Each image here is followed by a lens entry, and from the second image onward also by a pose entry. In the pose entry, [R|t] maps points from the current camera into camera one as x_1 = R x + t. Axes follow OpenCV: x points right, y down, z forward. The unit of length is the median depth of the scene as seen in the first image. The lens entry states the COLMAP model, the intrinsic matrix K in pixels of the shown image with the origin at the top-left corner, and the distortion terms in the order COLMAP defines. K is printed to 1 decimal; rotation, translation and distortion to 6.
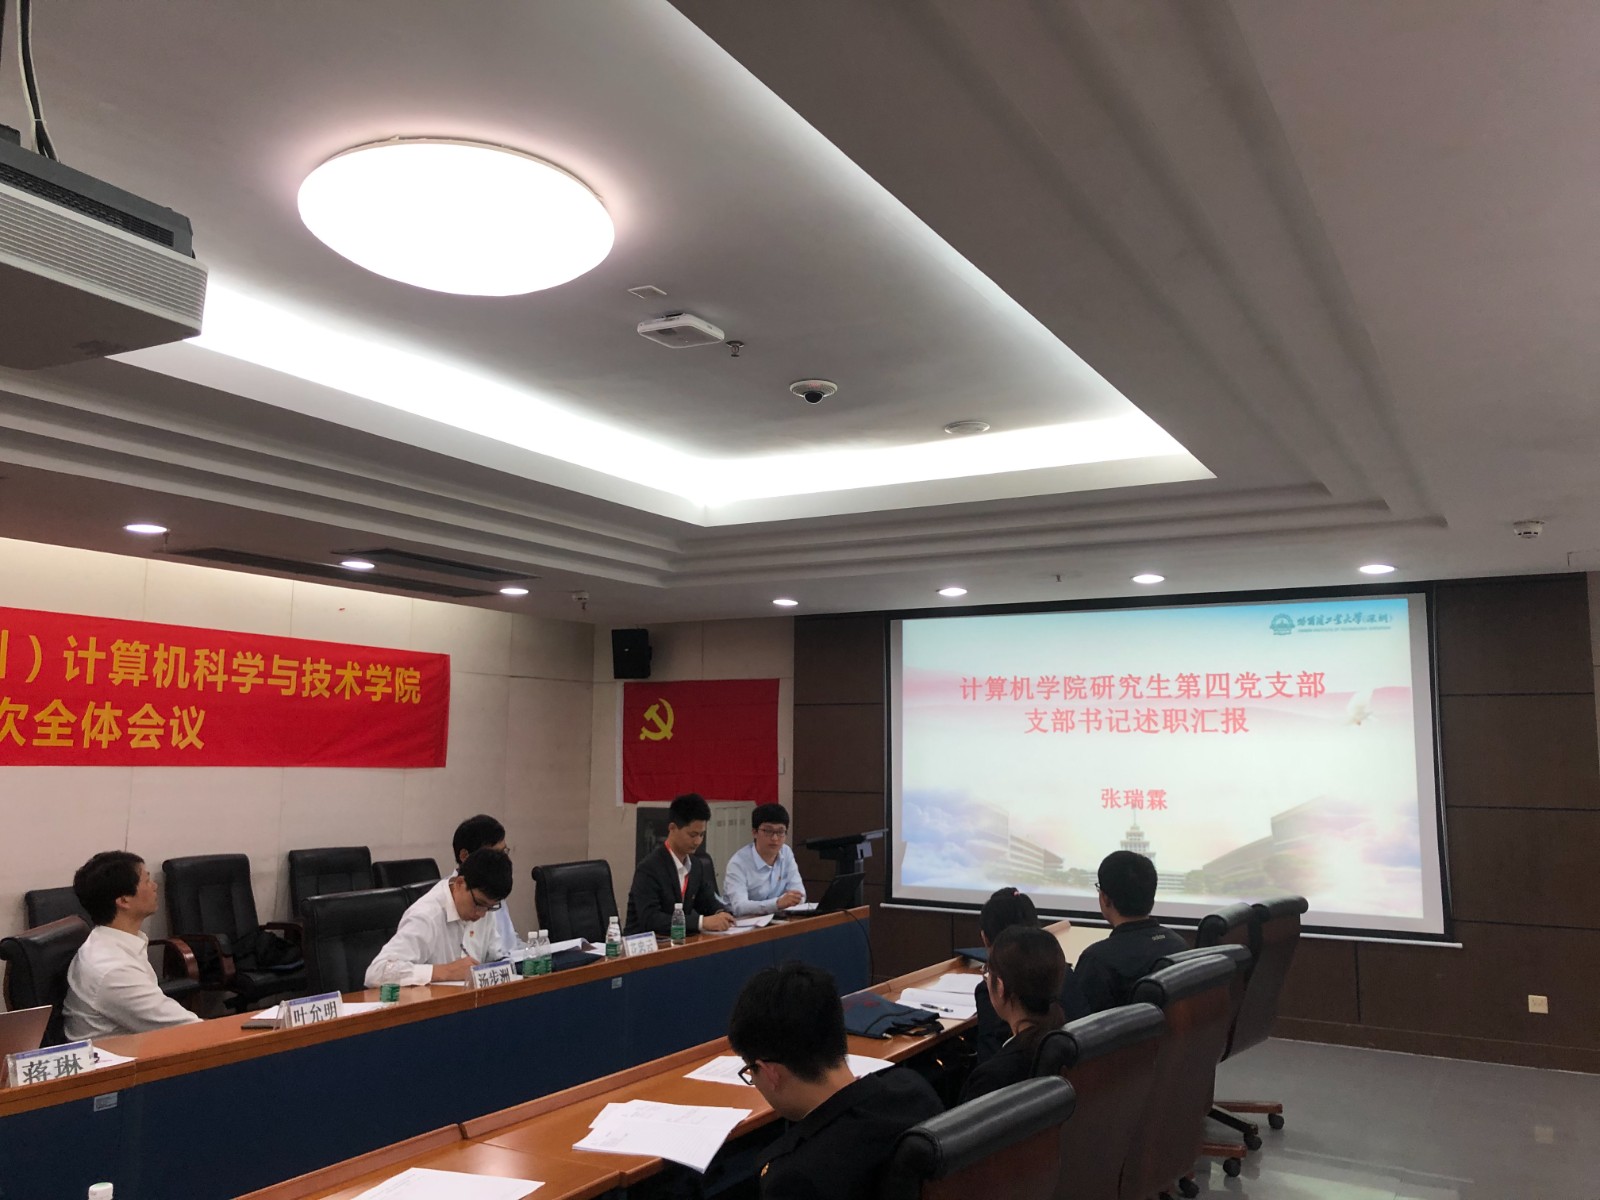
lens RADIAL K [[1281.8, 0, 778.2], [0, 1281.8, 599.1], [0, 0, 1]] dist [0.026602, -0.020270]
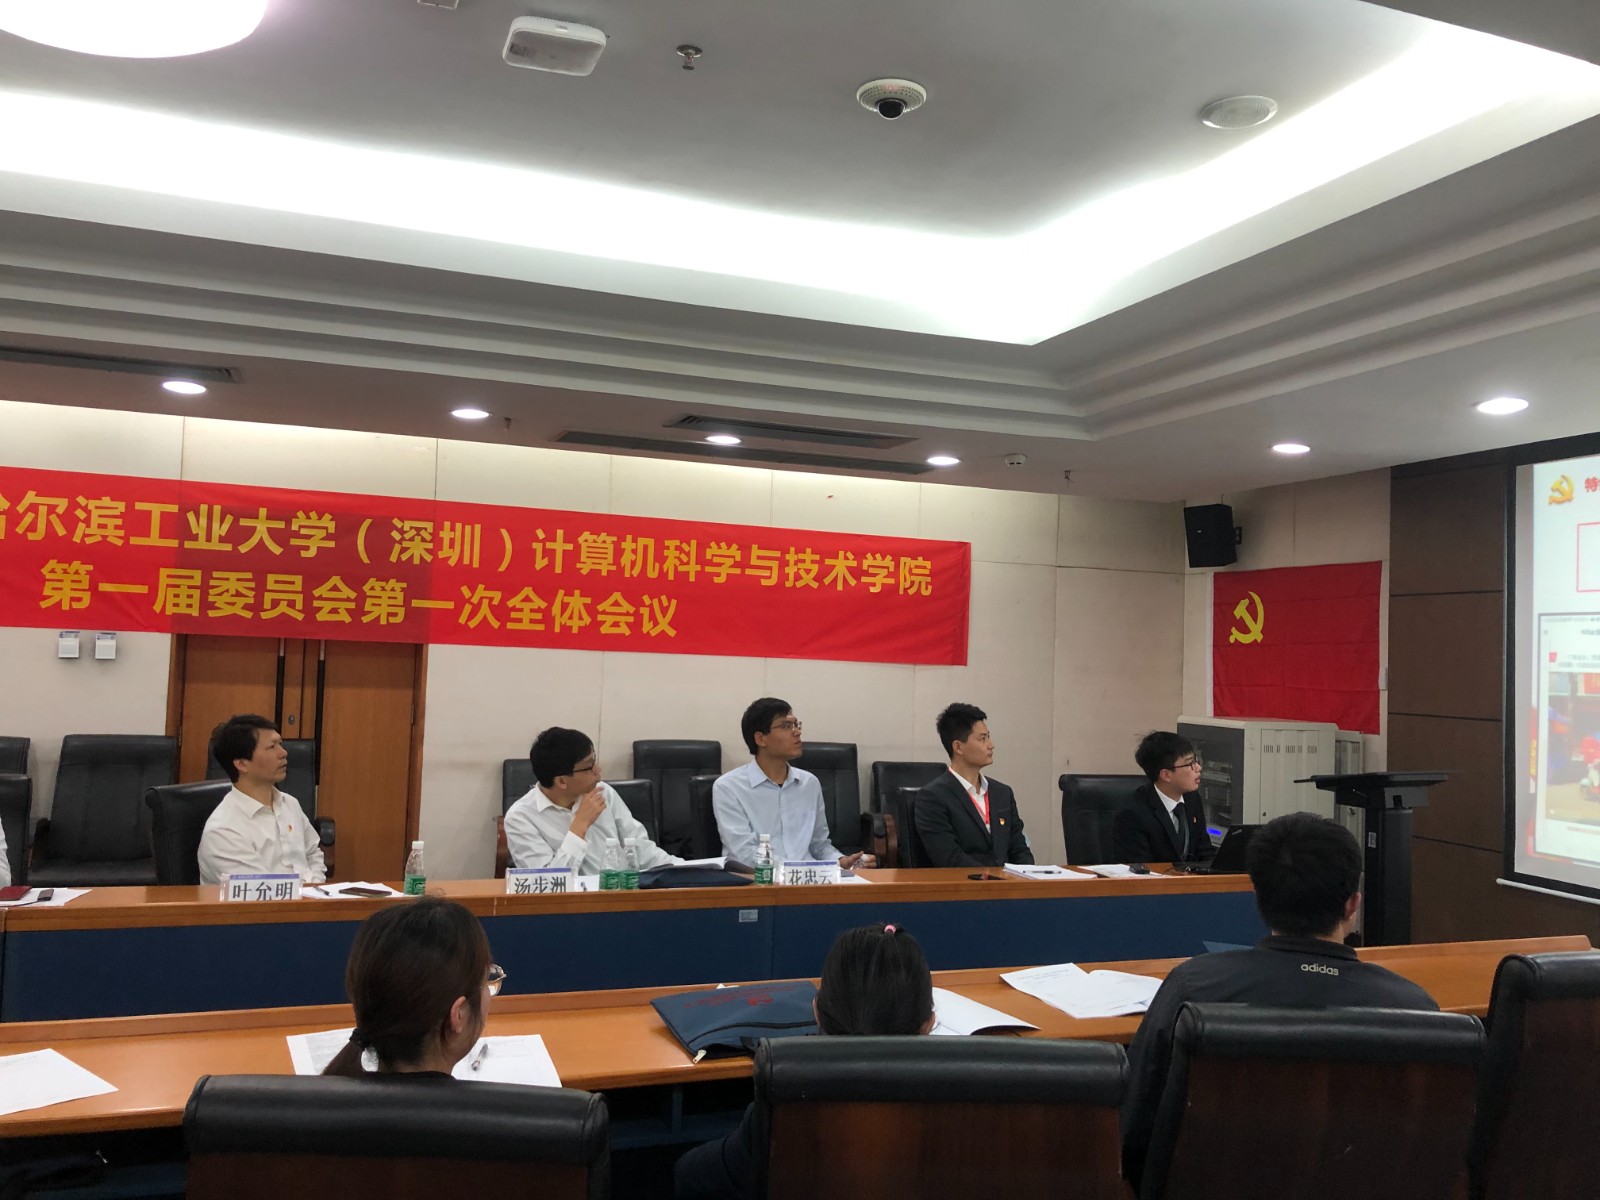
lens RADIAL K [[1281.8, 0, 794.8], [0, 1281.8, 602.0], [0, 0, 1]] dist [0.026602, -0.020270]
pose [[0.769729, -0.005847, -0.638344, 0.283493], [0.047905, 0.997668, 0.048627, 0.044714], [0.636571, -0.068010, 0.768214, 0.286350]]
